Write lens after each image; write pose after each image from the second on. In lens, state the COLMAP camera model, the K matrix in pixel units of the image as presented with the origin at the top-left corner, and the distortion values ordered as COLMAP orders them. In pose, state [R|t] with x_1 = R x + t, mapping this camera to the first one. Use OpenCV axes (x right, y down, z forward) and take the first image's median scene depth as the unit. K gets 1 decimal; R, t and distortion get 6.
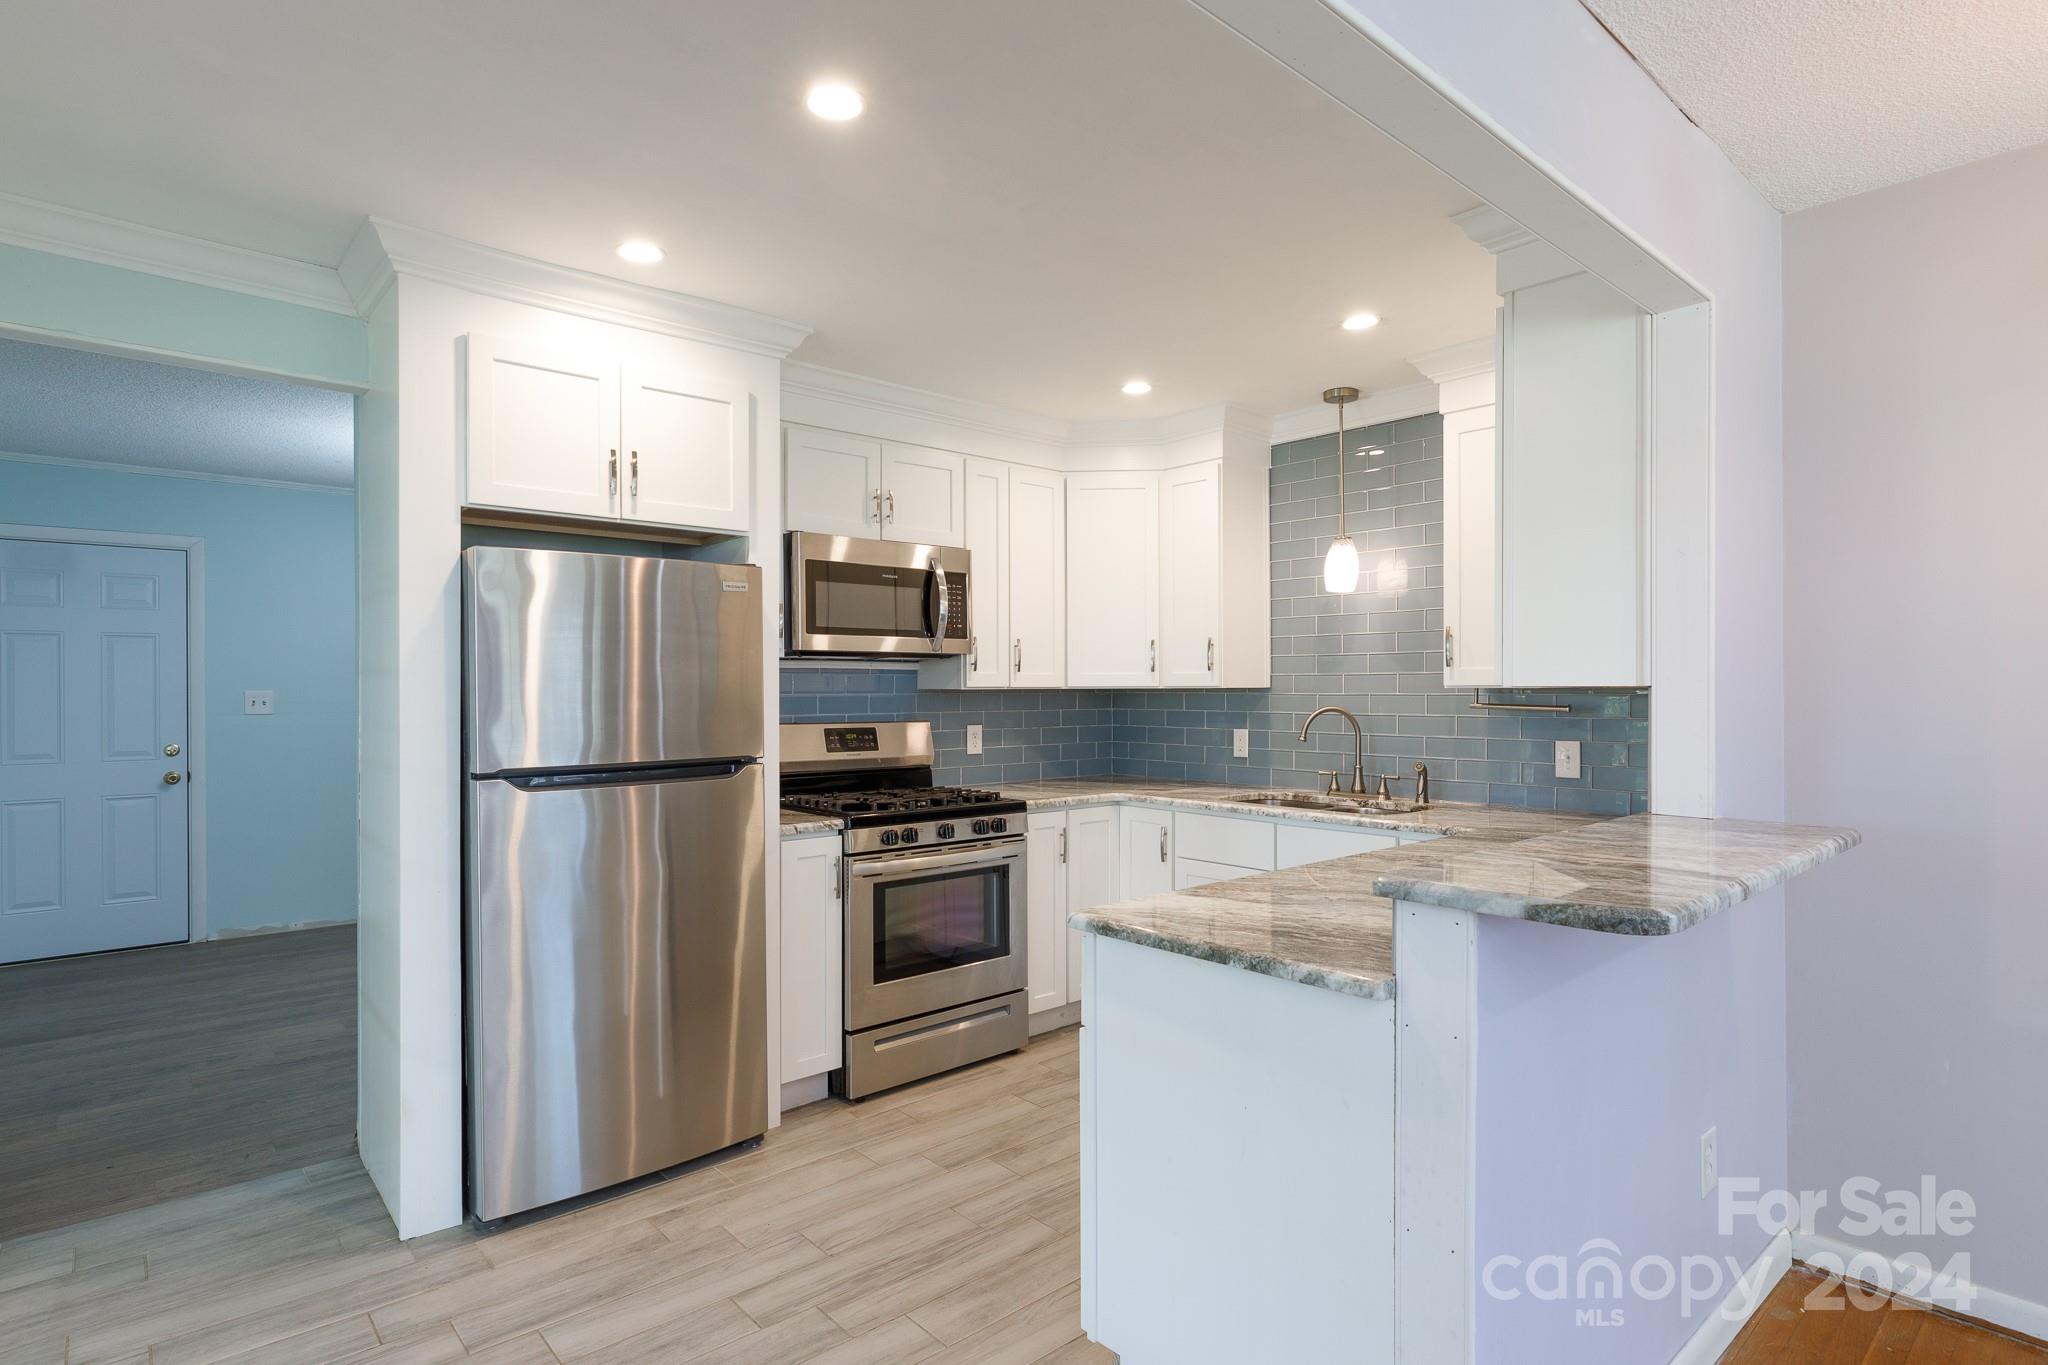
lens RADIAL K [[1043.4, 0, 1020.0], [0, 1043.4, 676.9], [0, 0, 1]] dist [0.000235, -0.000616]
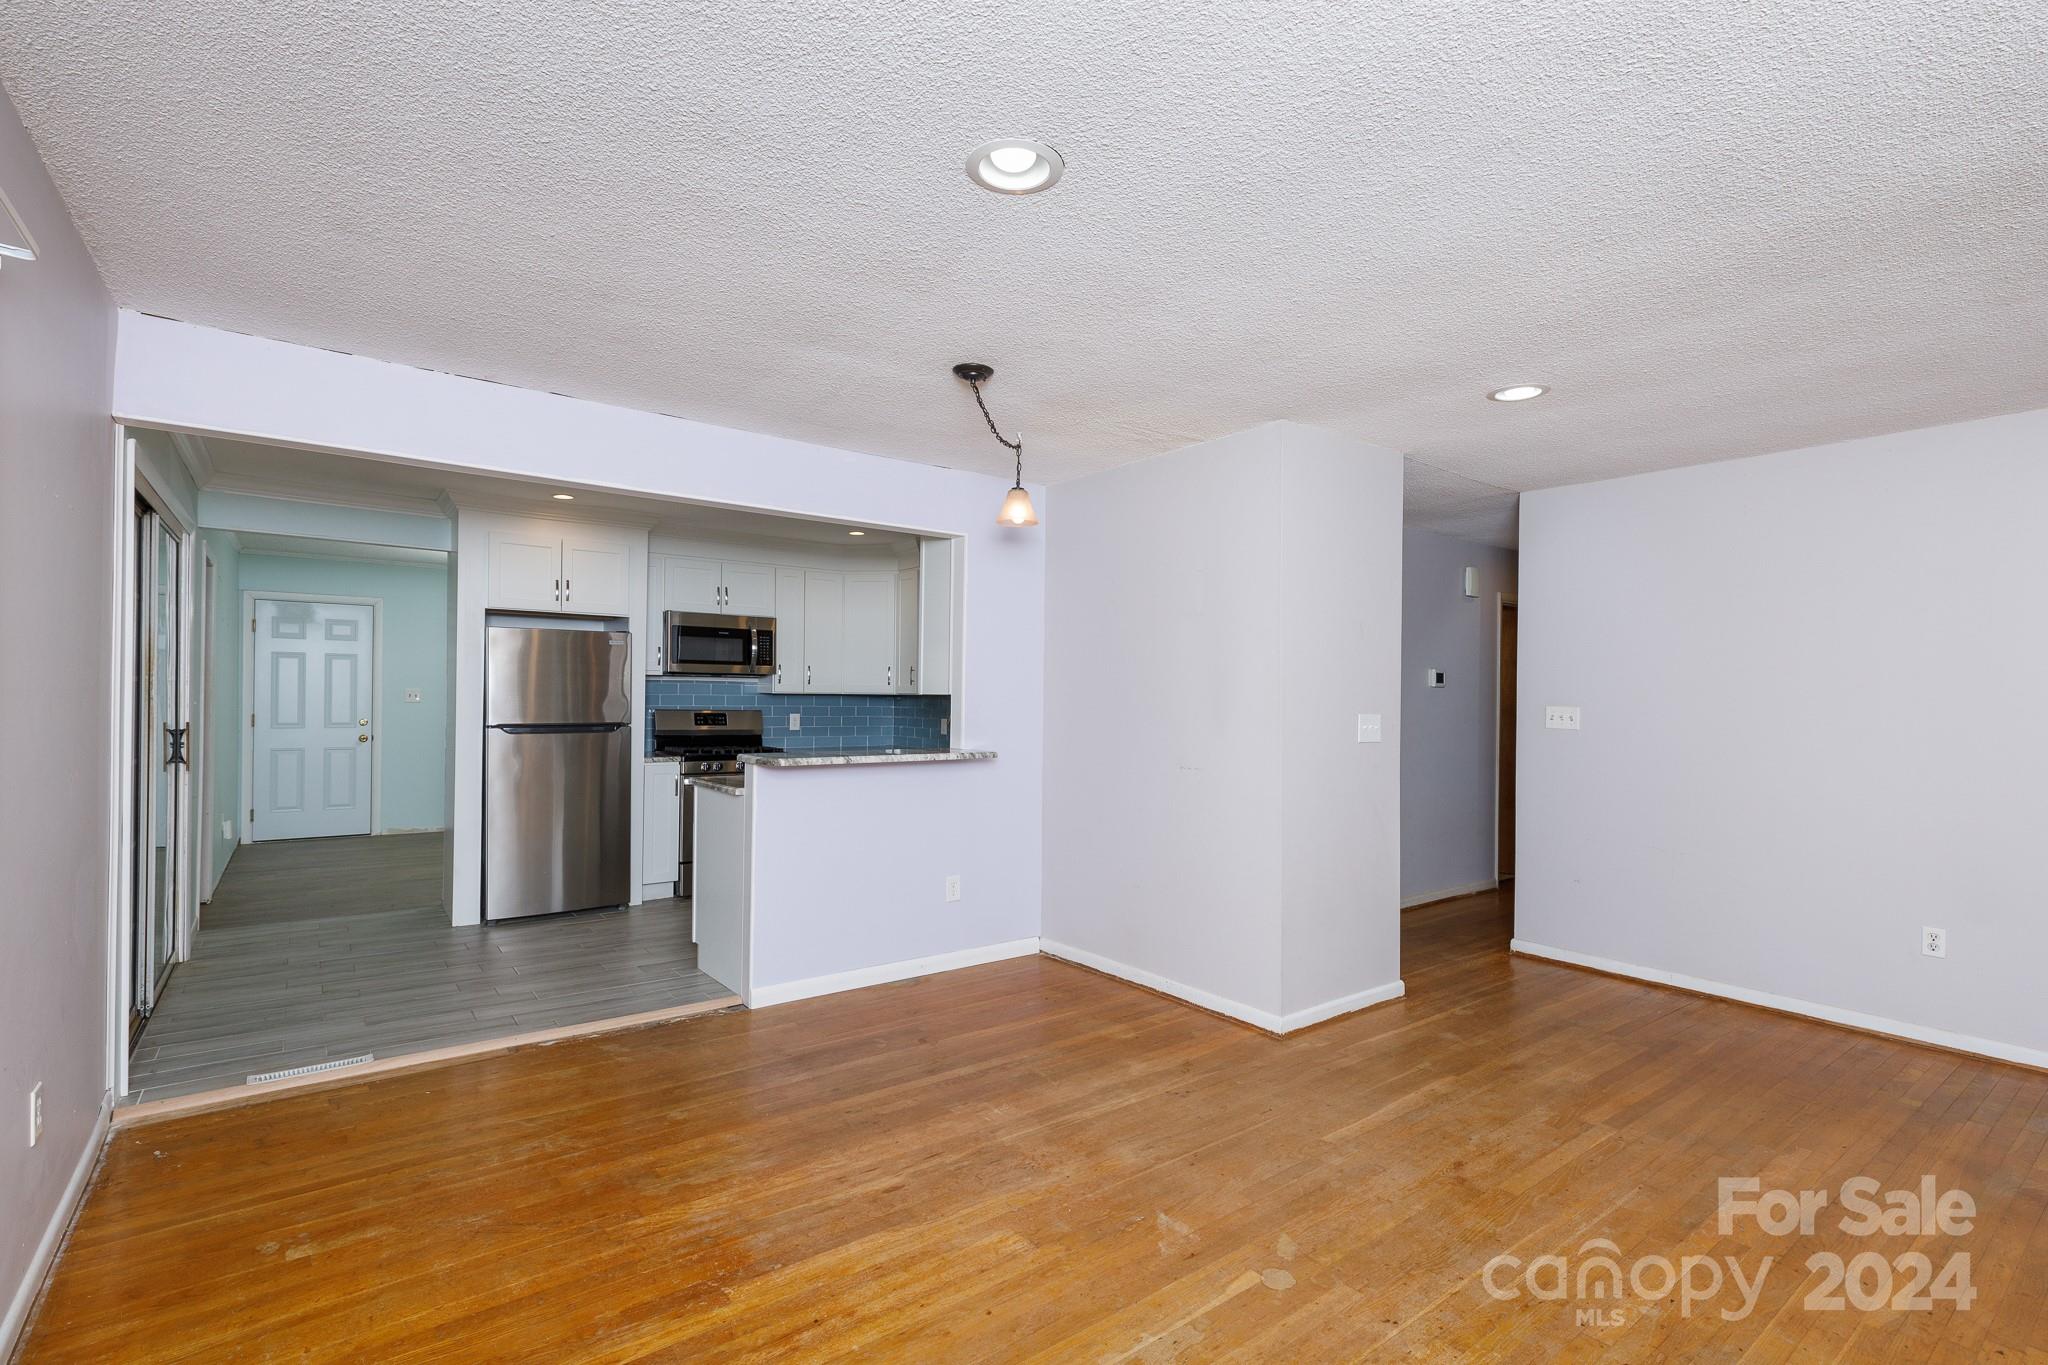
lens RADIAL K [[954.7, 0, 1035.4], [0, 954.7, 677.2], [0, 0, 1]] dist [-0.004885, -0.000717]
pose [[0.997539, 0.015598, -0.068360, 0.557975], [-0.016334, 0.999814, -0.010221, -0.006890], [0.068188, 0.011313, 0.997608, -0.689512]]
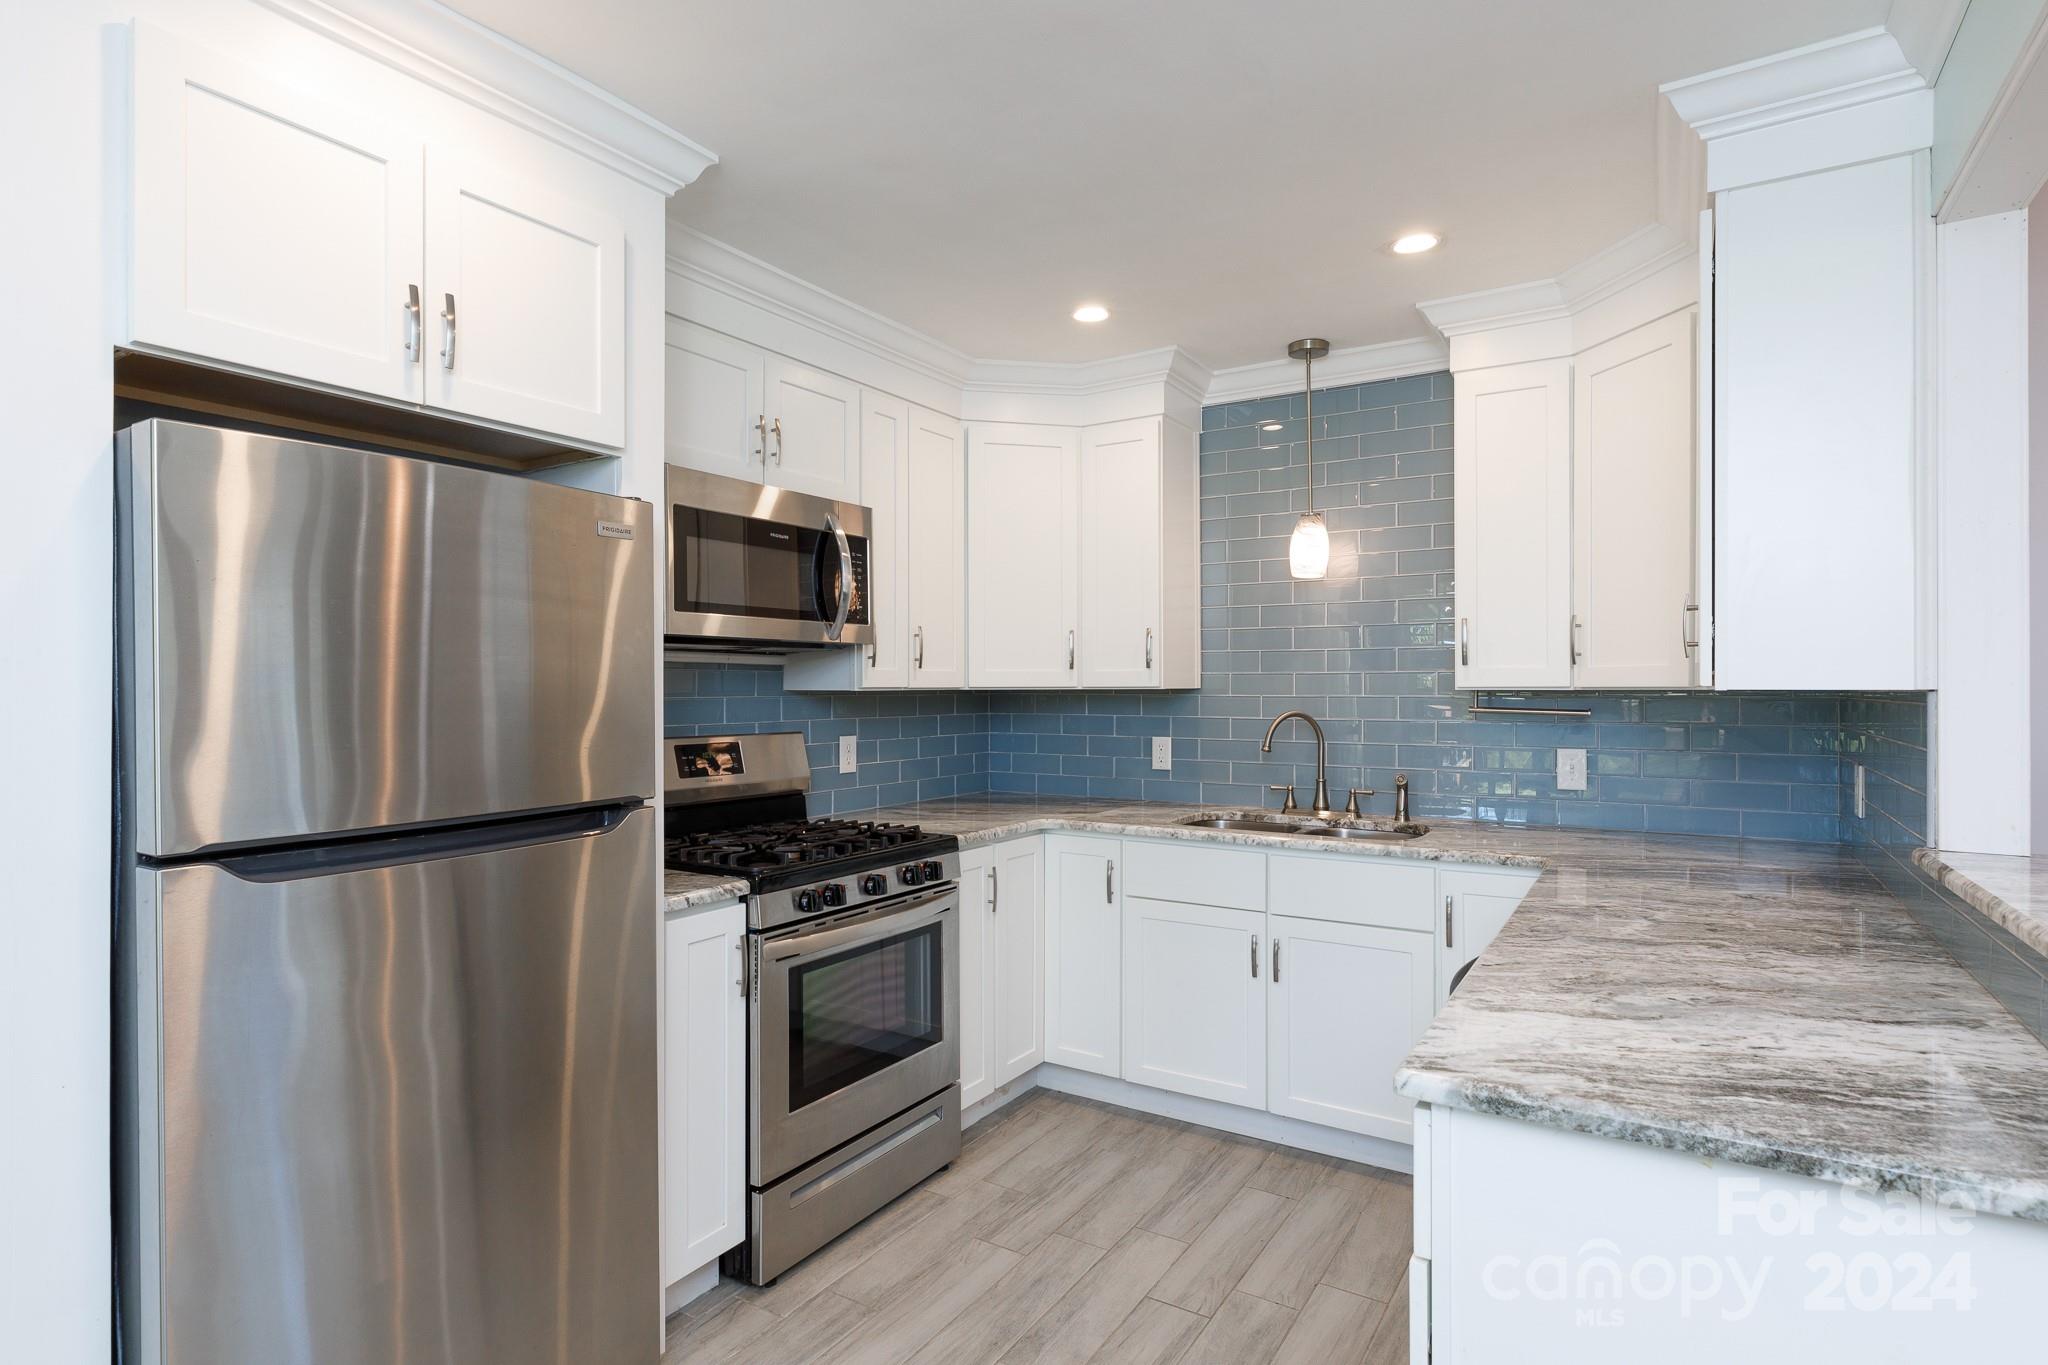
lens RADIAL K [[1043.4, 0, 1020.0], [0, 1043.4, 676.9], [0, 0, 1]] dist [0.000235, -0.000616]
pose [[0.959491, 0.004113, 0.281710, -0.166643], [-0.004636, 0.999989, 0.001189, 0.000316], [-0.281702, -0.002447, 0.959499, 0.249014]]
